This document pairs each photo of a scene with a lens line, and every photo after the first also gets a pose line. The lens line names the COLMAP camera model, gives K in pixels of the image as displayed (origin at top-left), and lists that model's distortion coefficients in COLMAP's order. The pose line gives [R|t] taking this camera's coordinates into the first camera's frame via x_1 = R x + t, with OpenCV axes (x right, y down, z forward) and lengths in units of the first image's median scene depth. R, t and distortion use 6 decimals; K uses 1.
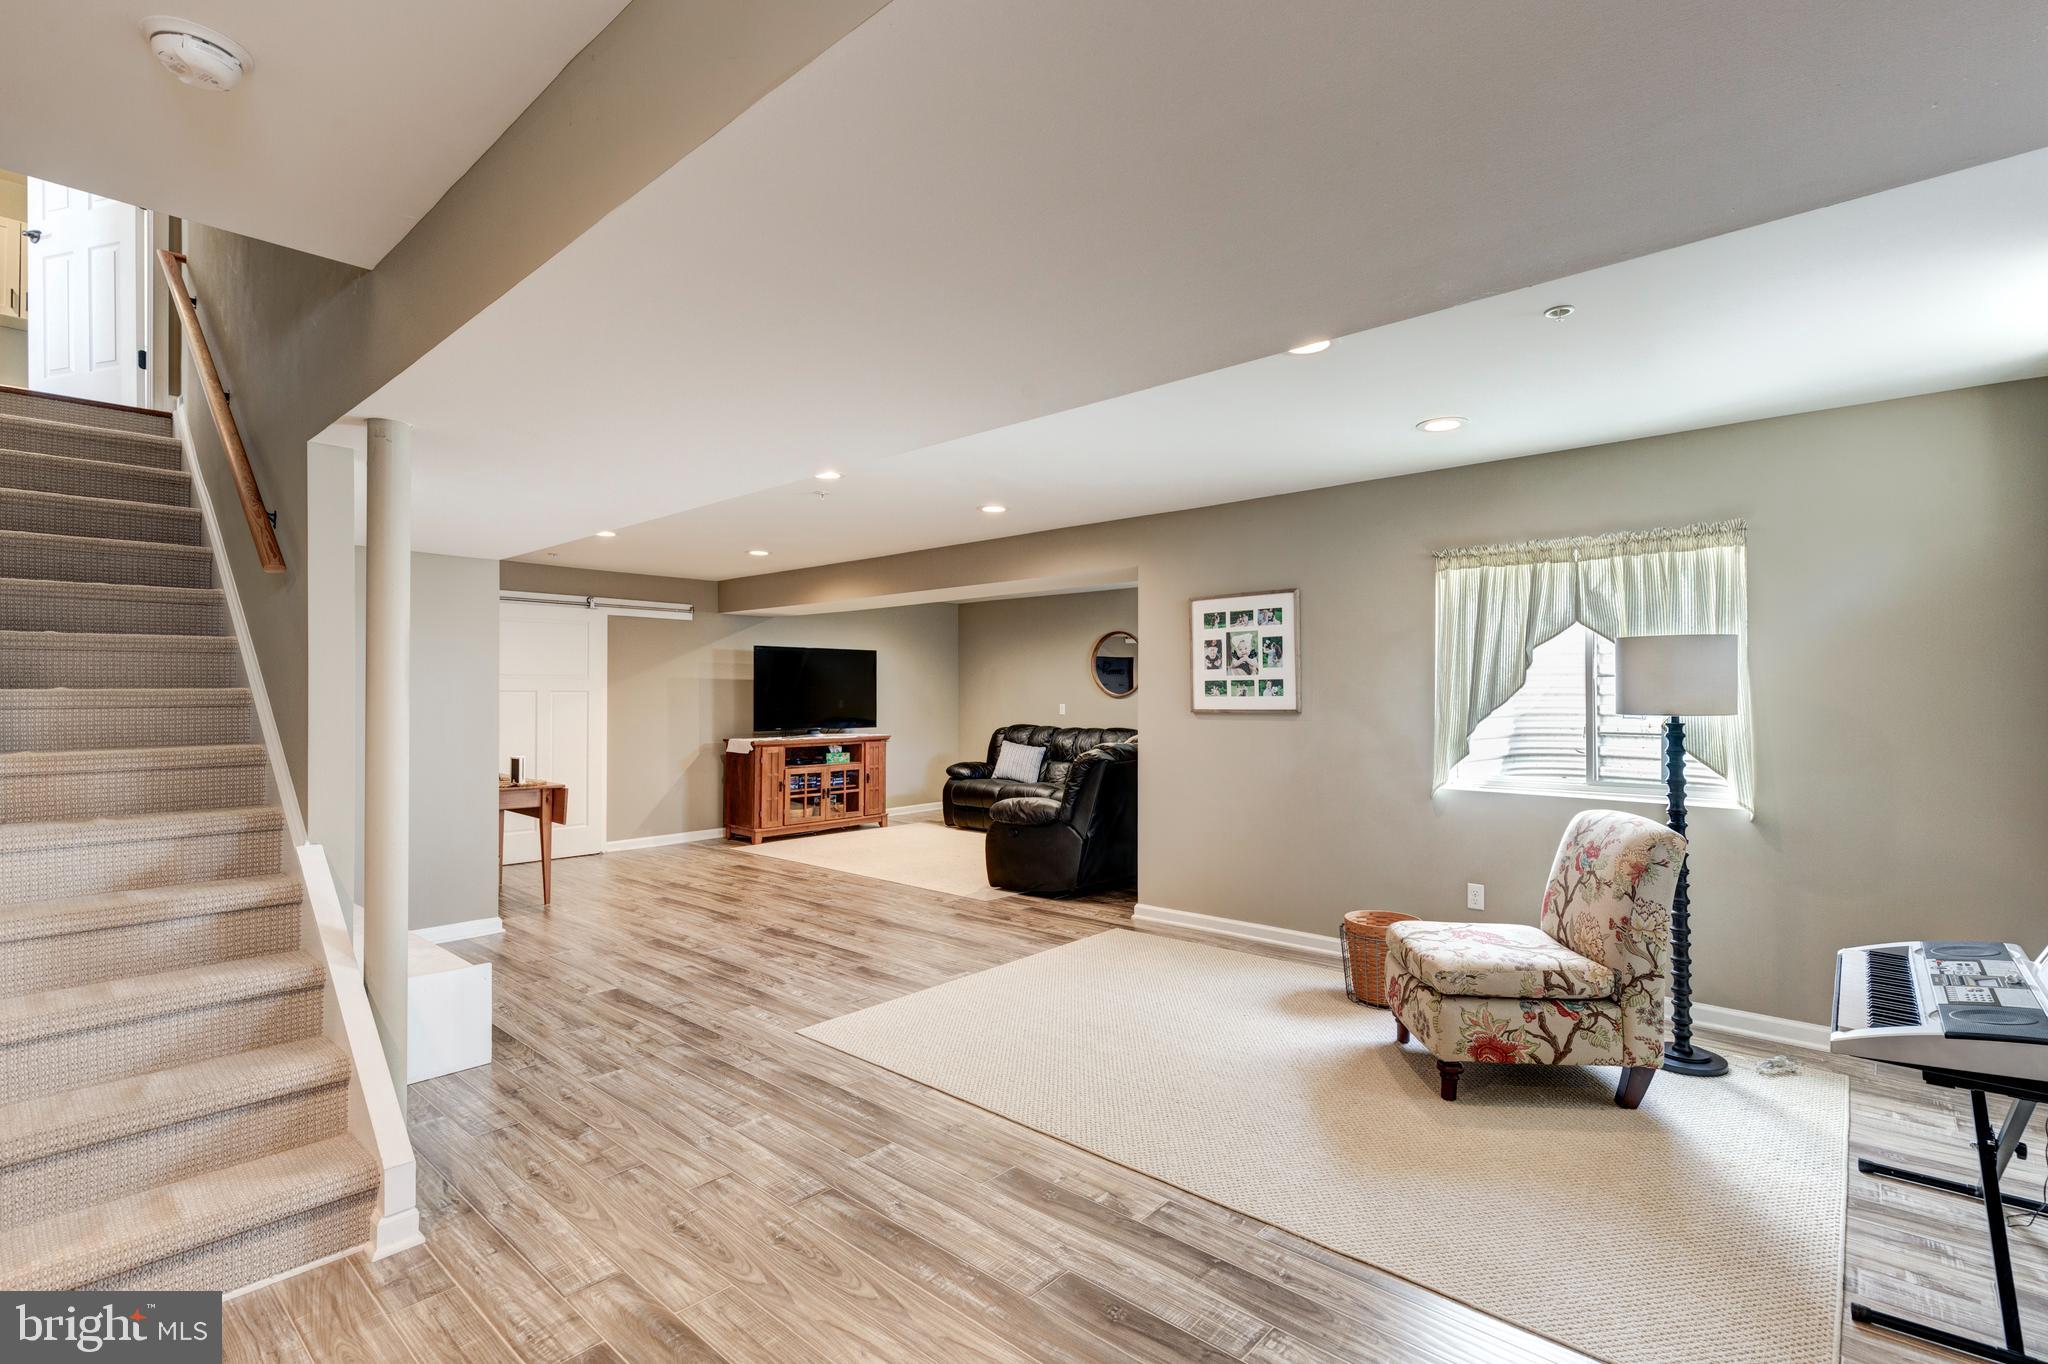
lens RADIAL K [[928.7, 0, 1024.0], [0, 928.7, 682.0], [0, 0, 1]] dist [0.004863, -0.000472]
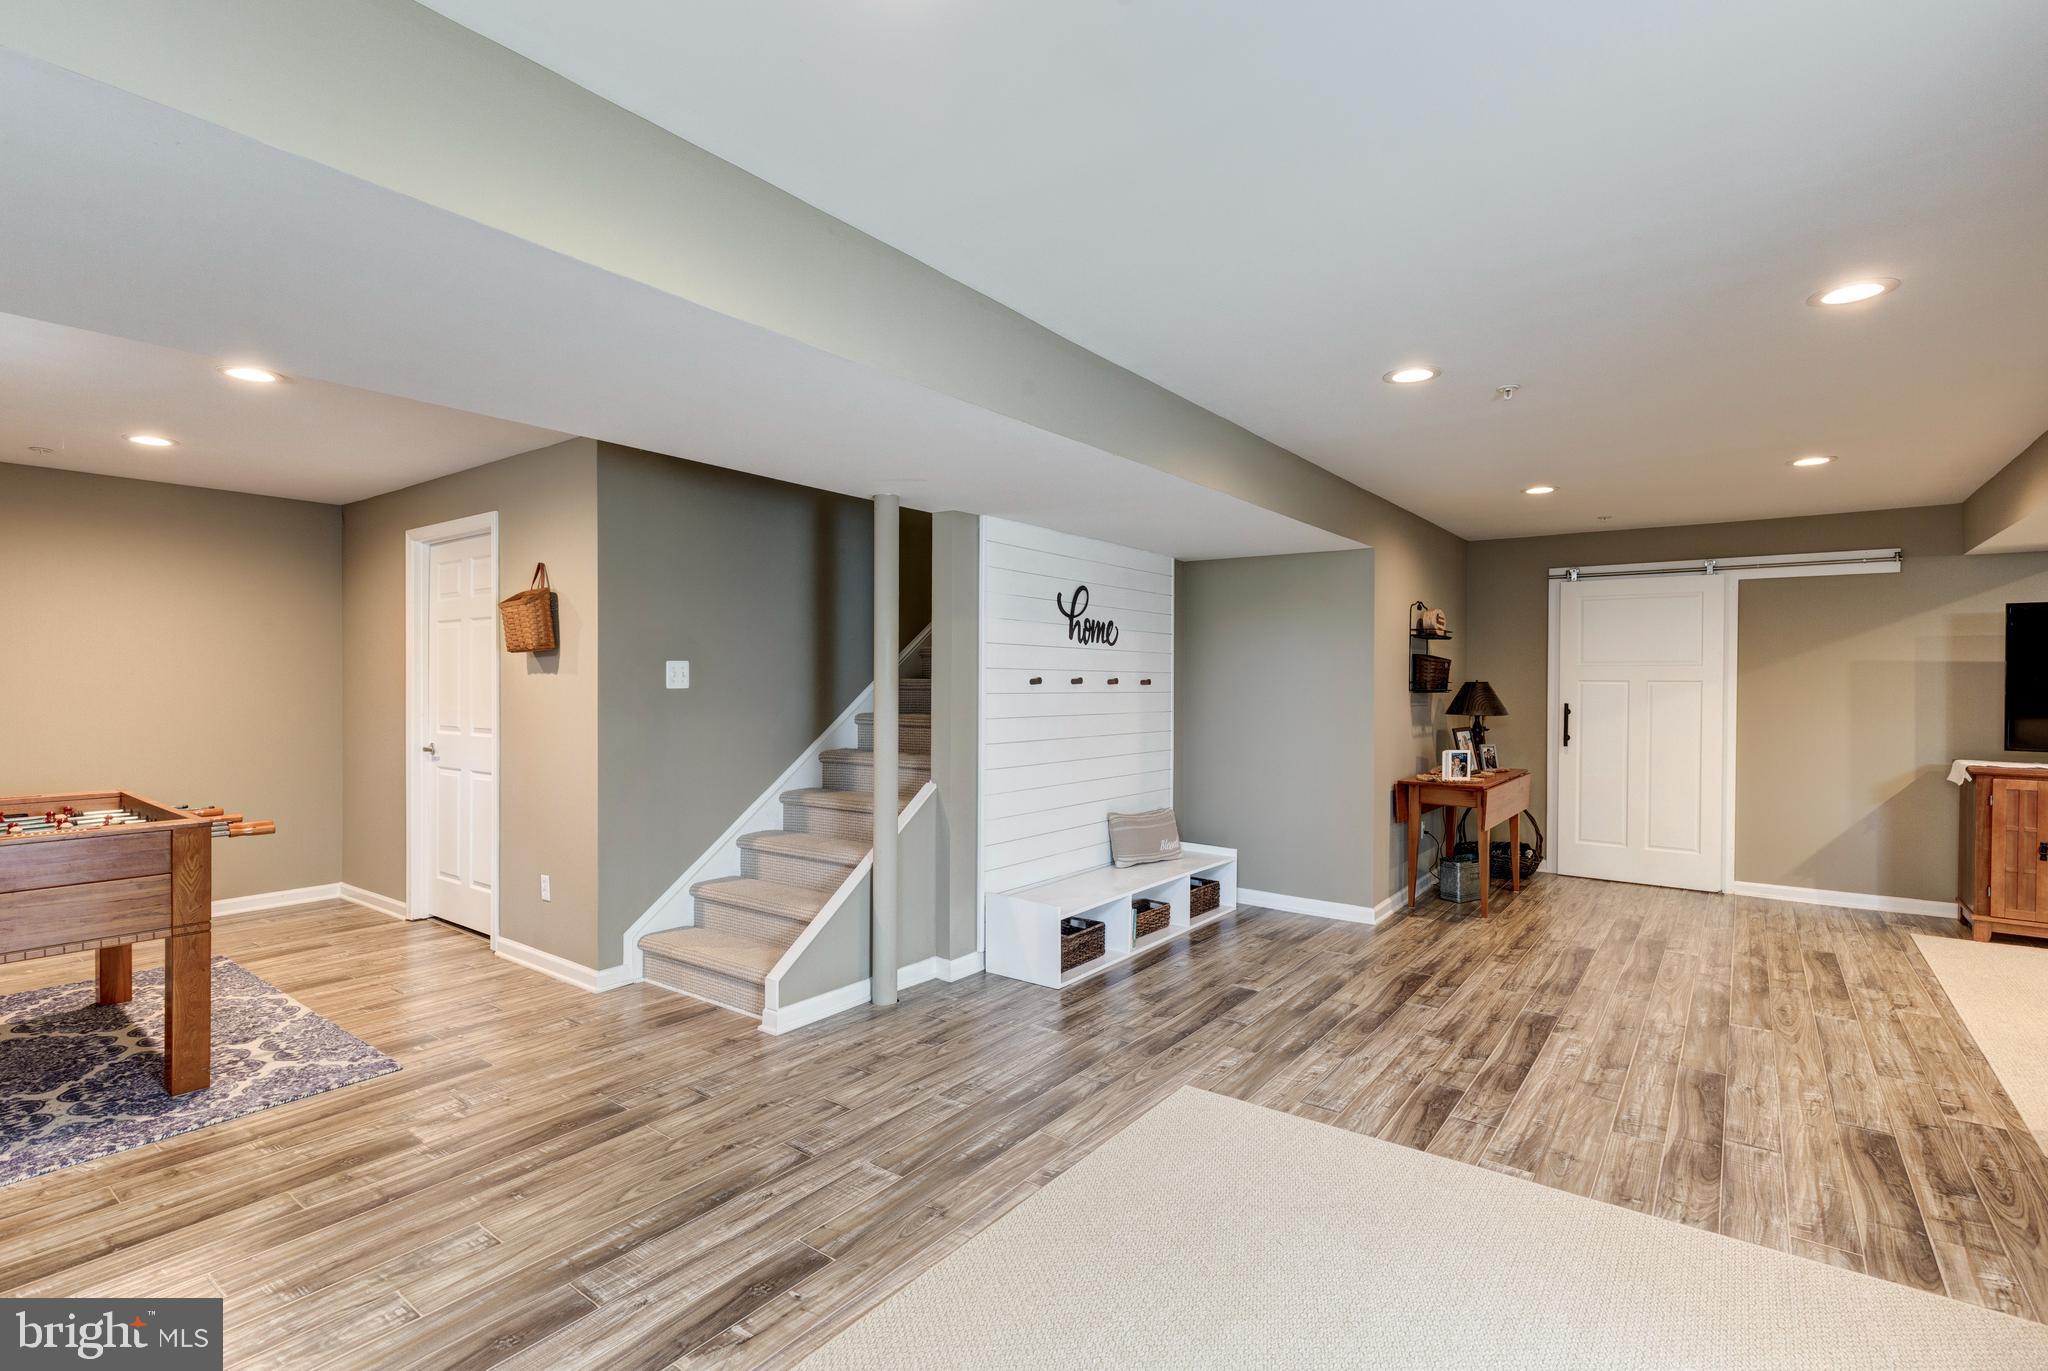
lens RADIAL K [[955.9, 0, 1024.0], [0, 955.9, 685.5], [0, 0, 1]] dist [0.002167, -0.000637]
pose [[0.096120, 0.005441, -0.995355, 0.501716], [0.009123, 0.999938, 0.006347, 0.006066], [0.995328, -0.009691, 0.096064, 0.648612]]
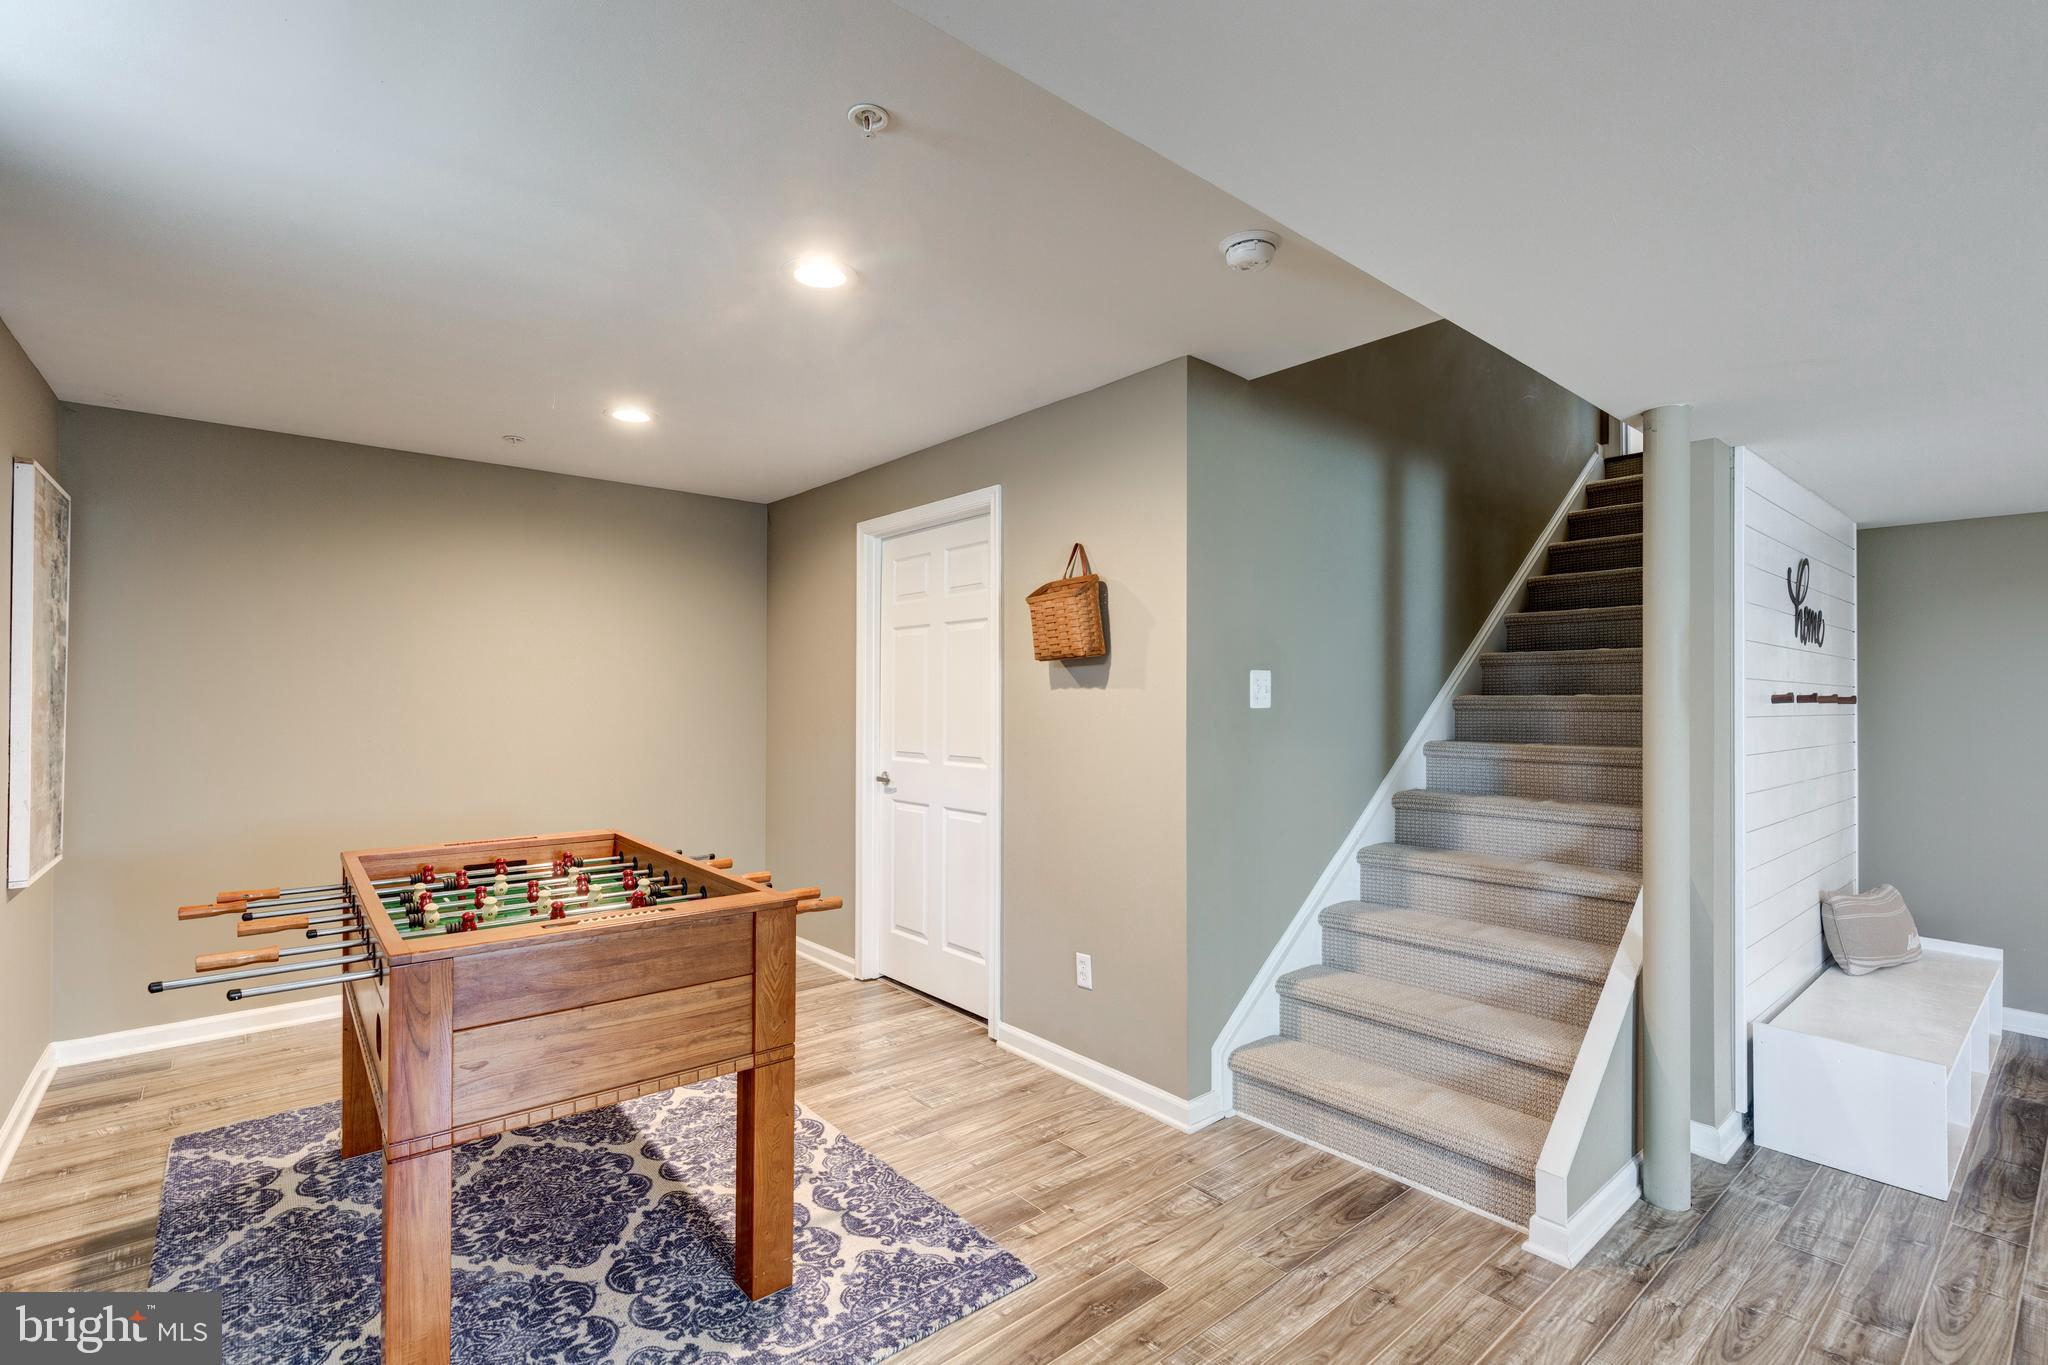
lens RADIAL K [[932.3, 0, 1024.0], [0, 932.3, 682.5], [0, 0, 1]] dist [0.001843, -0.000412]
pose [[-0.121845, -0.015715, -0.992425, 0.199282], [0.009647, 0.999809, -0.017017, 0.003047], [0.992502, -0.011648, -0.121670, 0.287016]]
